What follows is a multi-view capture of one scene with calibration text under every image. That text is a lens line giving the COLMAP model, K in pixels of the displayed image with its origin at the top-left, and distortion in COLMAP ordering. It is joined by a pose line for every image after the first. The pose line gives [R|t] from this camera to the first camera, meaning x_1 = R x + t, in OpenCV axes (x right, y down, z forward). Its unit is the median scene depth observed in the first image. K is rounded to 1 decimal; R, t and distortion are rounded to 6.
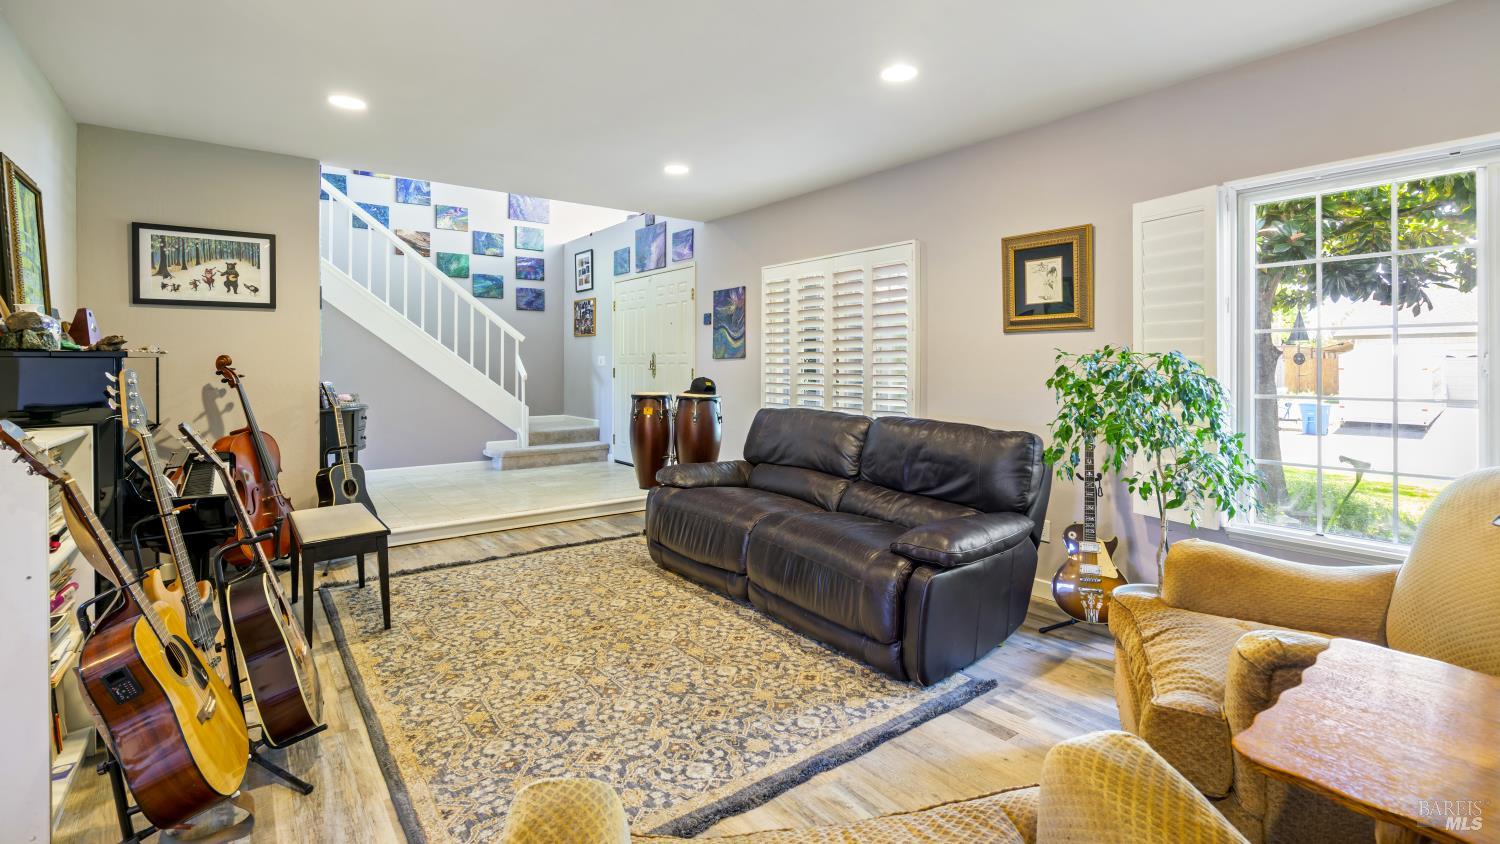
lens RADIAL K [[687.4, 0, 745.0], [0, 687.4, 367.0], [0, 0, 1]] dist [-0.002087, -0.000010]
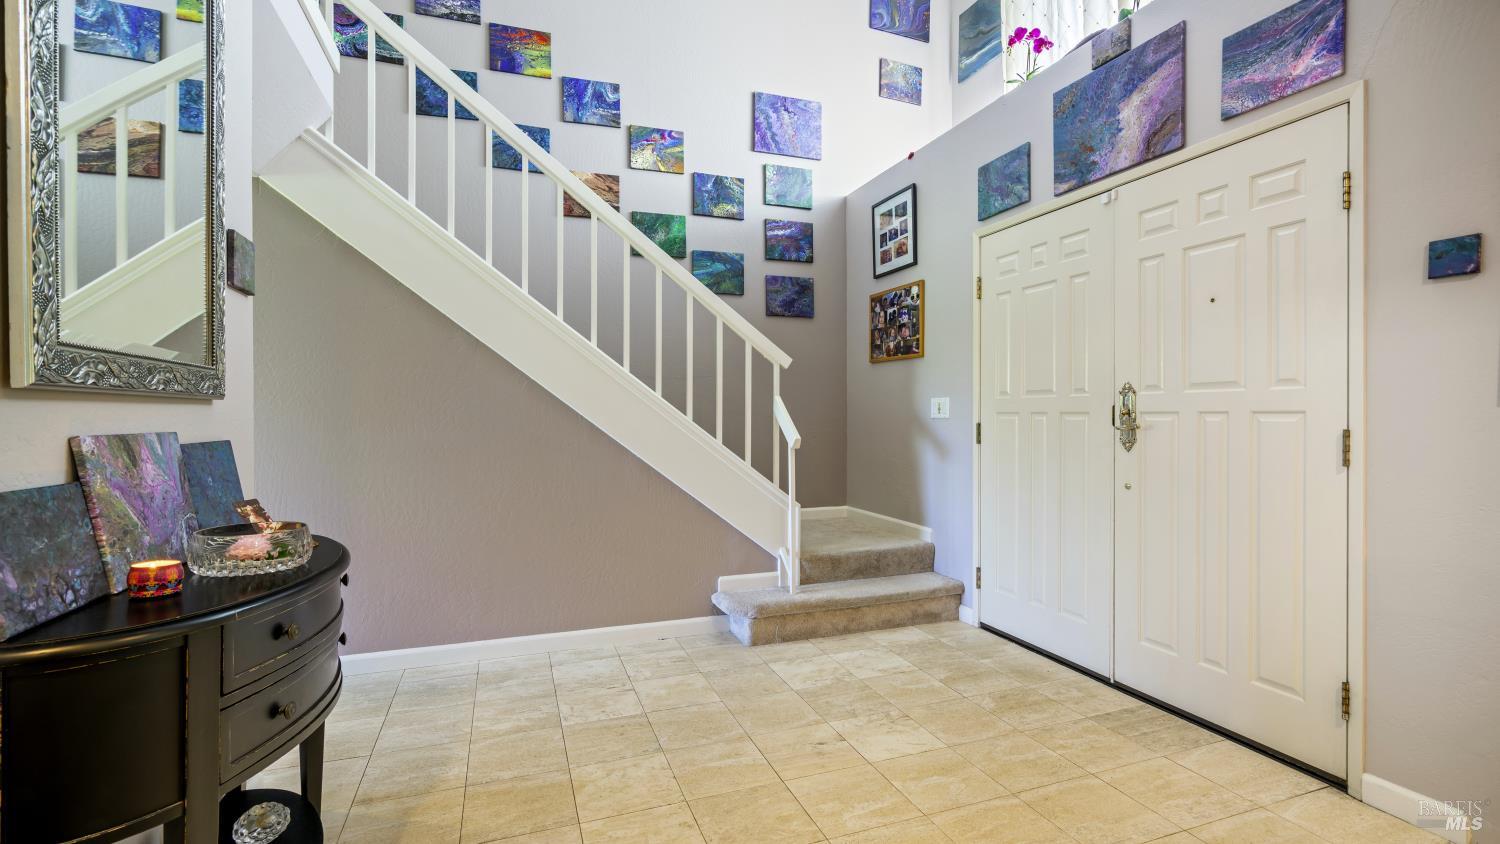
lens RADIAL K [[680.9, 0, 750.0], [0, 680.9, 422.0], [0, 0, 1]] dist [-0.003729, 0.000239]
pose [[0.955566, 0.001302, -0.294776, -0.202241], [0.001707, 0.999949, 0.009952, -0.003938], [0.294774, -0.010013, 0.955515, 0.520310]]
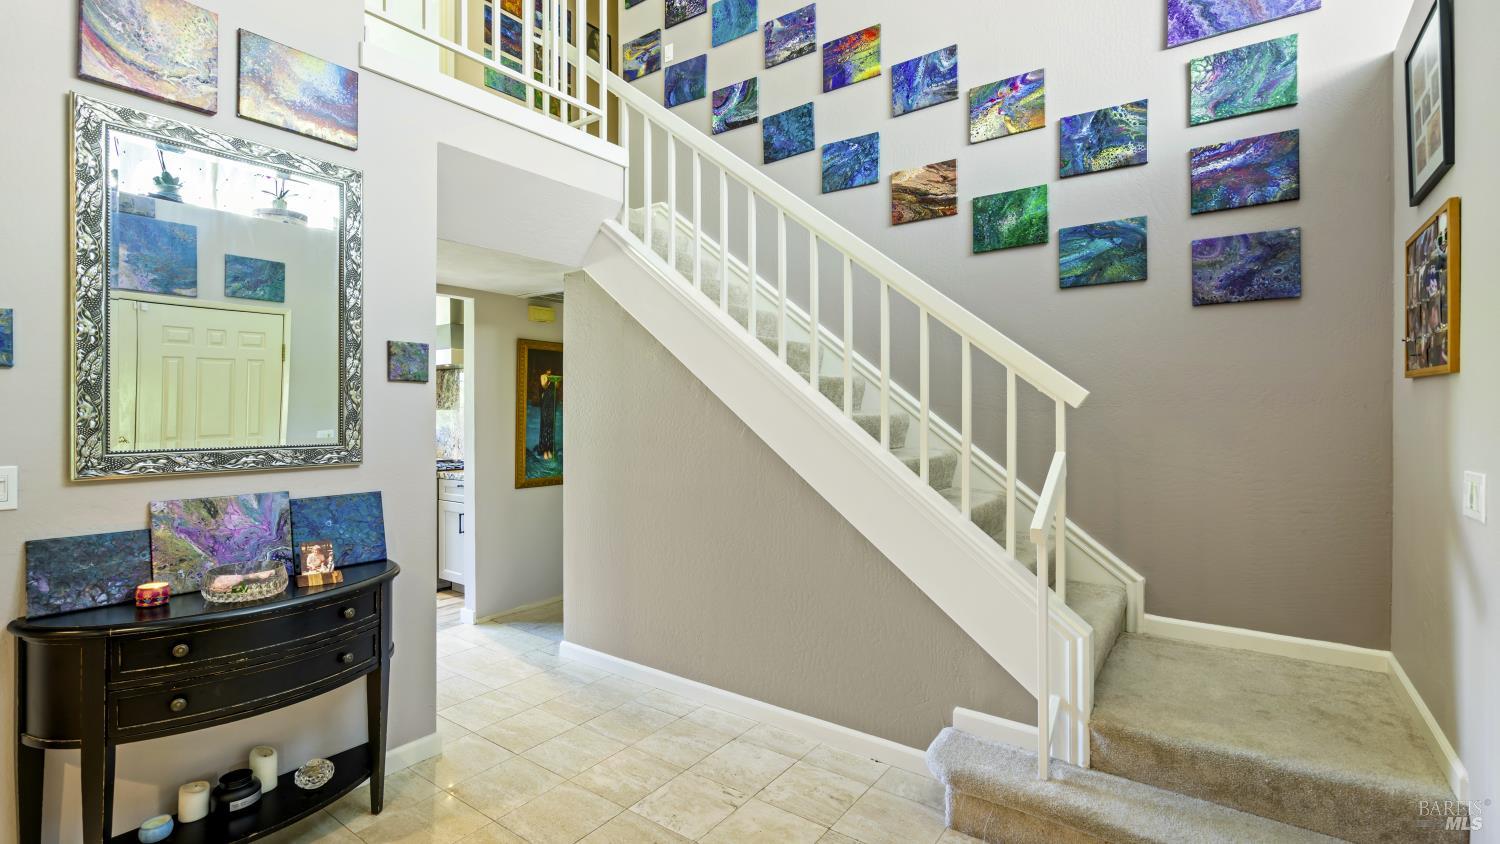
lens RADIAL K [[683.5, 0, 730.5], [0, 683.5, 416.6], [0, 0, 1]] dist [-0.003151, -0.000077]
pose [[0.281076, 0.008692, -0.959646, -0.079324], [-0.002413, 0.999962, 0.008350, -0.034515], [0.959682, -0.000031, 0.281087, 0.756150]]
